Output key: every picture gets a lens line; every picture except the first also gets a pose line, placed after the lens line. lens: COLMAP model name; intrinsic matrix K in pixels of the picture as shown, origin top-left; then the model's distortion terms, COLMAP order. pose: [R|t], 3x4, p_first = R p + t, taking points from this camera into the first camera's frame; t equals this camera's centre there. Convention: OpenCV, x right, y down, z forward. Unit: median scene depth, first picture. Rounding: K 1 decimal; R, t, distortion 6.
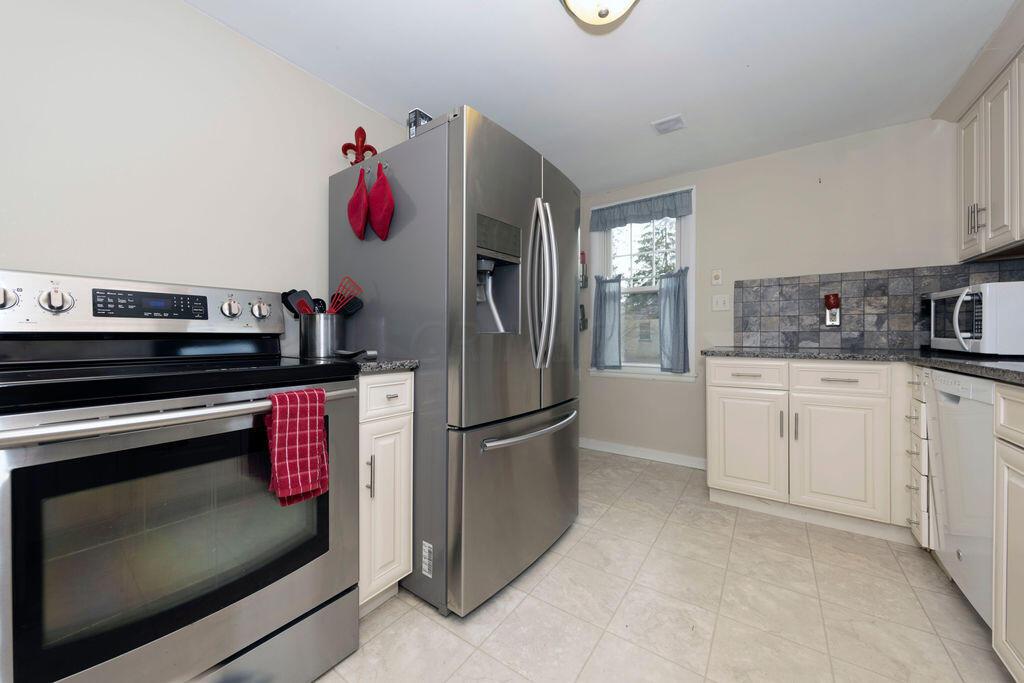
lens RADIAL K [[373.5, 0, 502.6], [0, 373.5, 334.2], [0, 0, 1]] dist [0.002518, 0.000070]
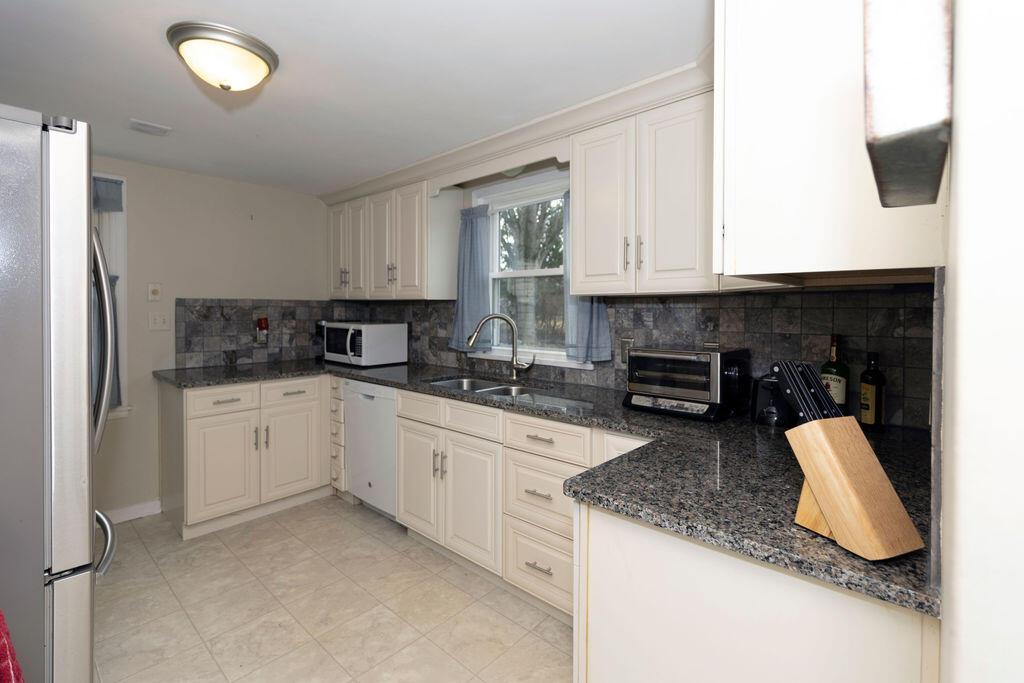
lens RADIAL K [[465.7, 0, 510.7], [0, 465.7, 316.5], [0, 0, 1]] dist [0.002567, 0.000383]
pose [[0.125663, -0.013576, 0.991980, -0.572308], [-0.001343, 0.999903, 0.013854, -0.155750], [-0.992072, -0.003073, 0.125633, 0.044743]]
